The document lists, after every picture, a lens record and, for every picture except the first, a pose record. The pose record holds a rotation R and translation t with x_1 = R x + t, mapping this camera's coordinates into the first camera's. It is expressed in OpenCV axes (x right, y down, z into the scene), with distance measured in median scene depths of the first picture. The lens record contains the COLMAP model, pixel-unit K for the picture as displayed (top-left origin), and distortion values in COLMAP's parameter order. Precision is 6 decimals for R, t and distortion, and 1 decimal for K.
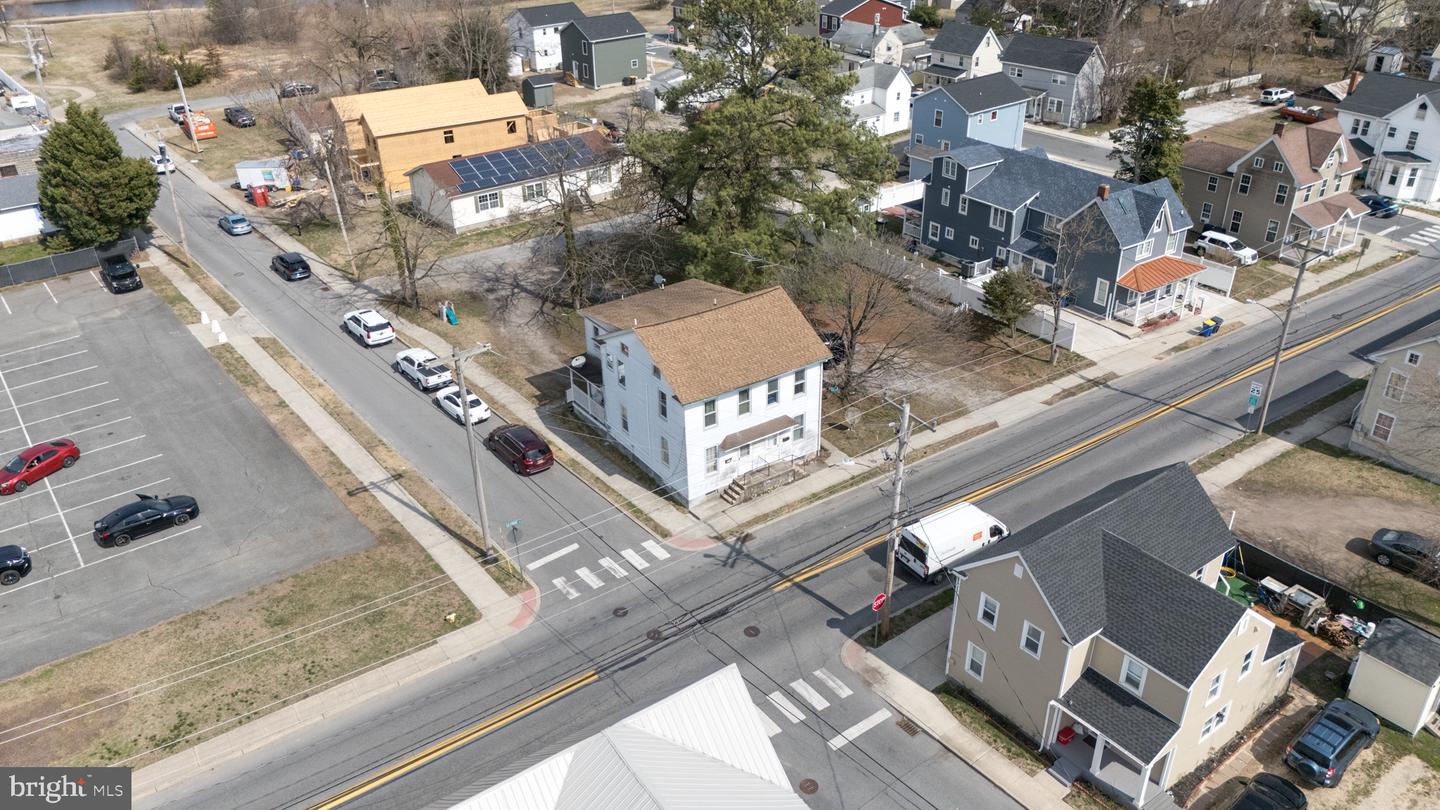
lens RADIAL K [[1065.4, 0, 726.2], [0, 1065.4, 404.3], [0, 0, 1]] dist [0.048205, -0.035112]
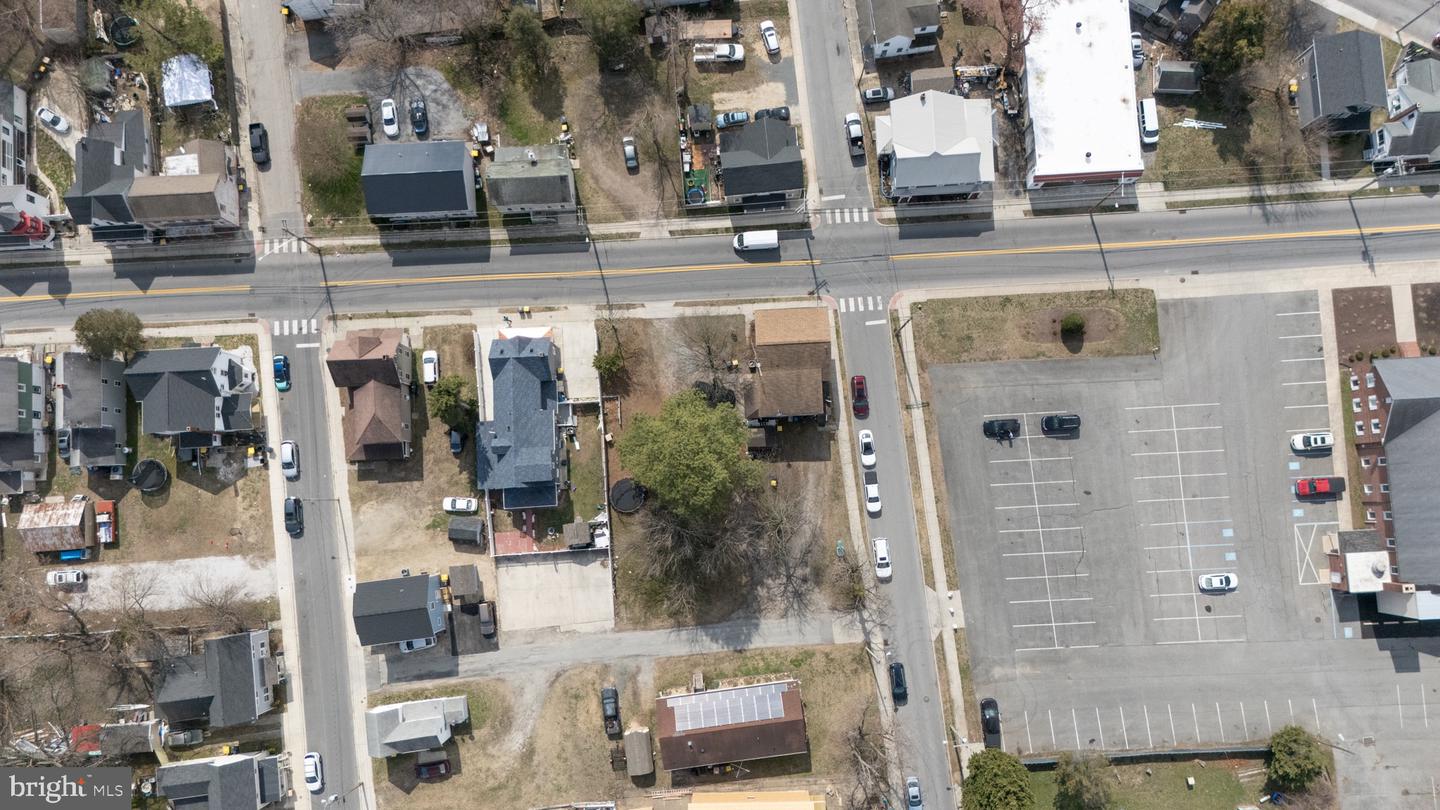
lens RADIAL K [[1065.4, 0, 720.2], [0, 1065.4, 408.7], [0, 0, 1]] dist [0.048205, -0.035112]
pose [[-0.849567, -0.521540, 0.078945, -0.139127], [0.281348, -0.321442, 0.904167, -2.271029], [-0.446183, 0.790361, 0.419821, 0.185010]]
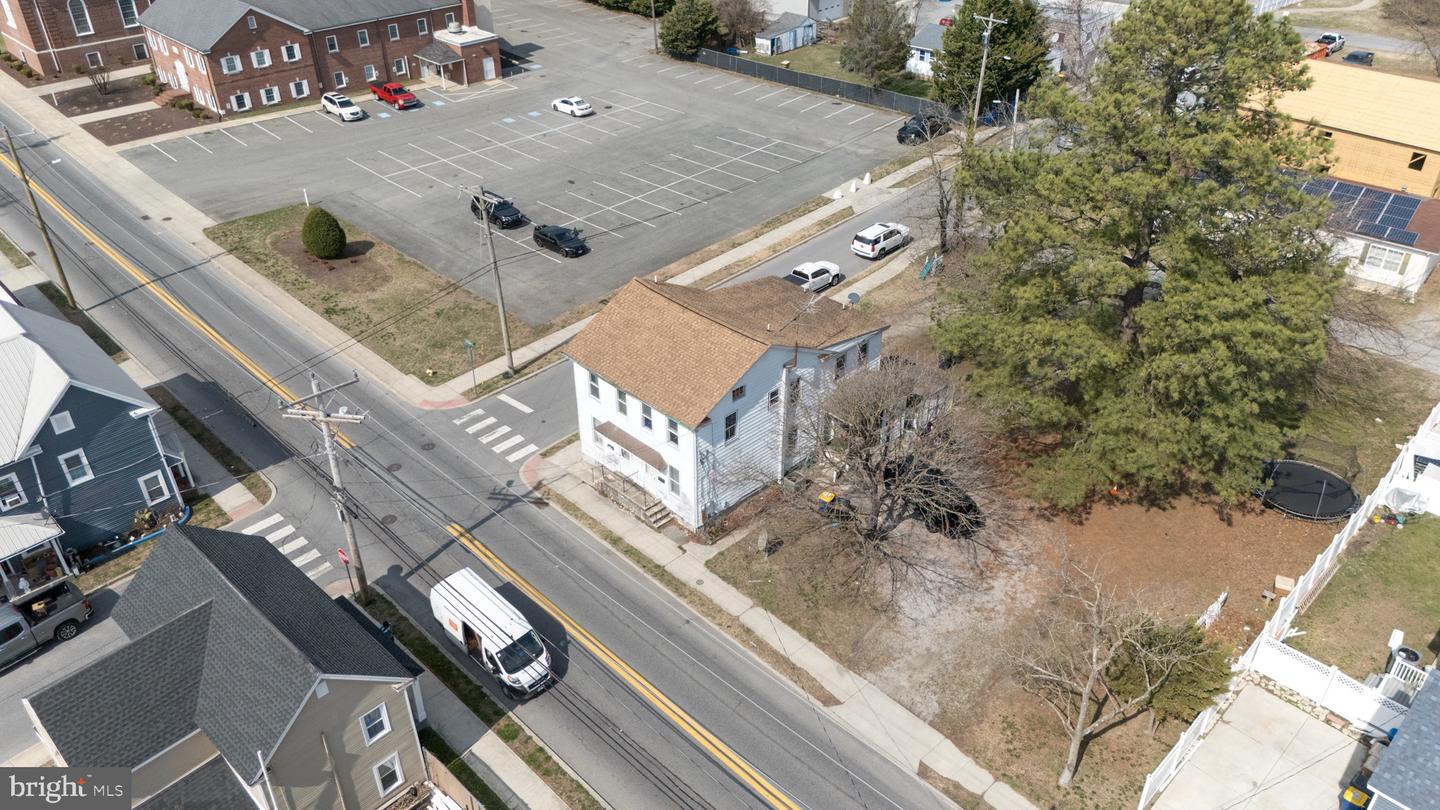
lens RADIAL K [[1065.4, 0, 722.3], [0, 1065.4, 406.0], [0, 0, 1]] dist [0.048205, -0.035112]
pose [[0.167868, 0.546902, -0.820194, 0.738710], [-0.470044, 0.775739, 0.421056, -0.400514], [0.866533, 0.314846, 0.387289, 0.677267]]
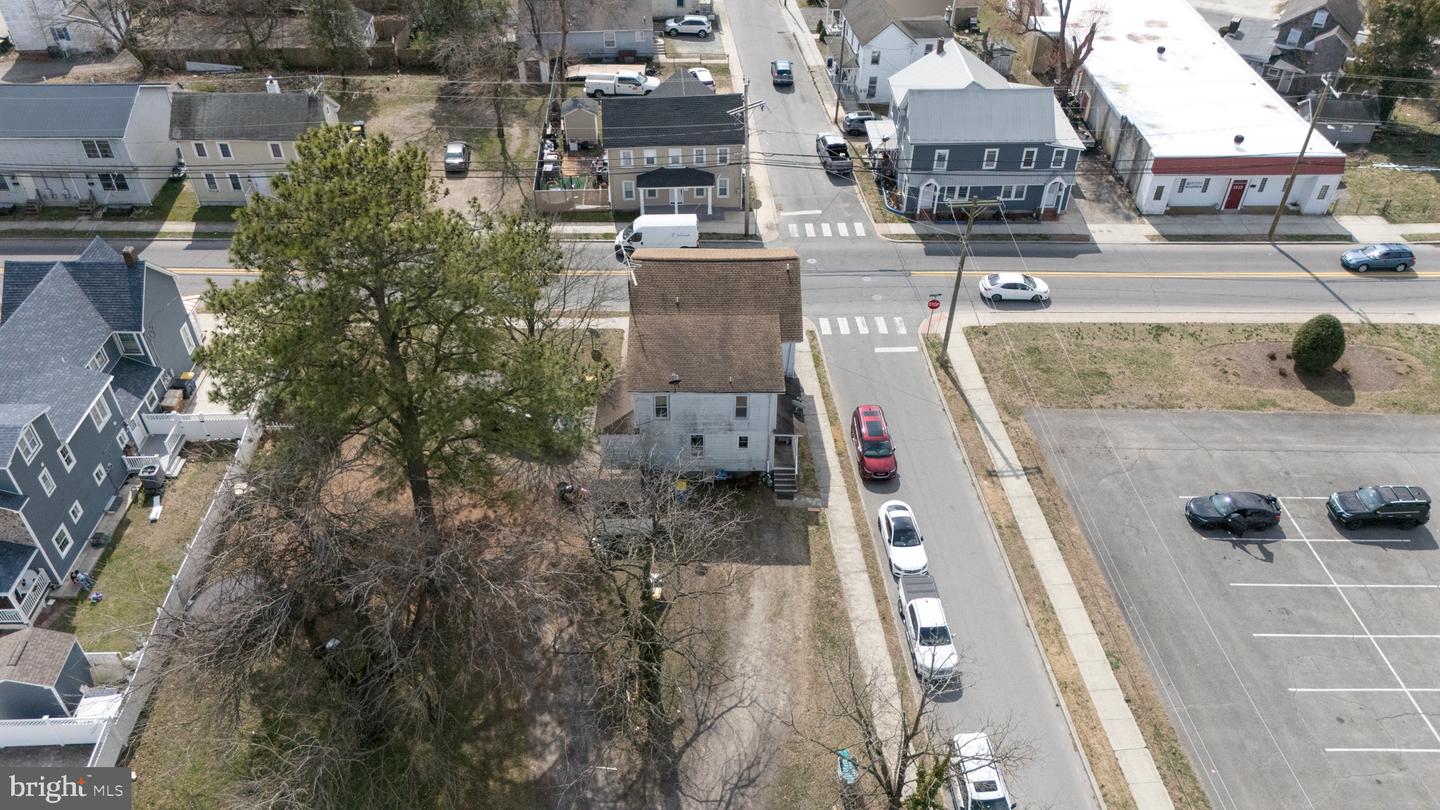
lens RADIAL K [[1065.4, 0, 720.9], [0, 1065.4, 405.7], [0, 0, 1]] dist [0.048205, -0.035112]
pose [[-0.835739, -0.345612, 0.426724, -0.508871], [0.267333, 0.422715, 0.865936, -0.917410], [-0.479660, 0.837774, -0.260886, 1.356290]]
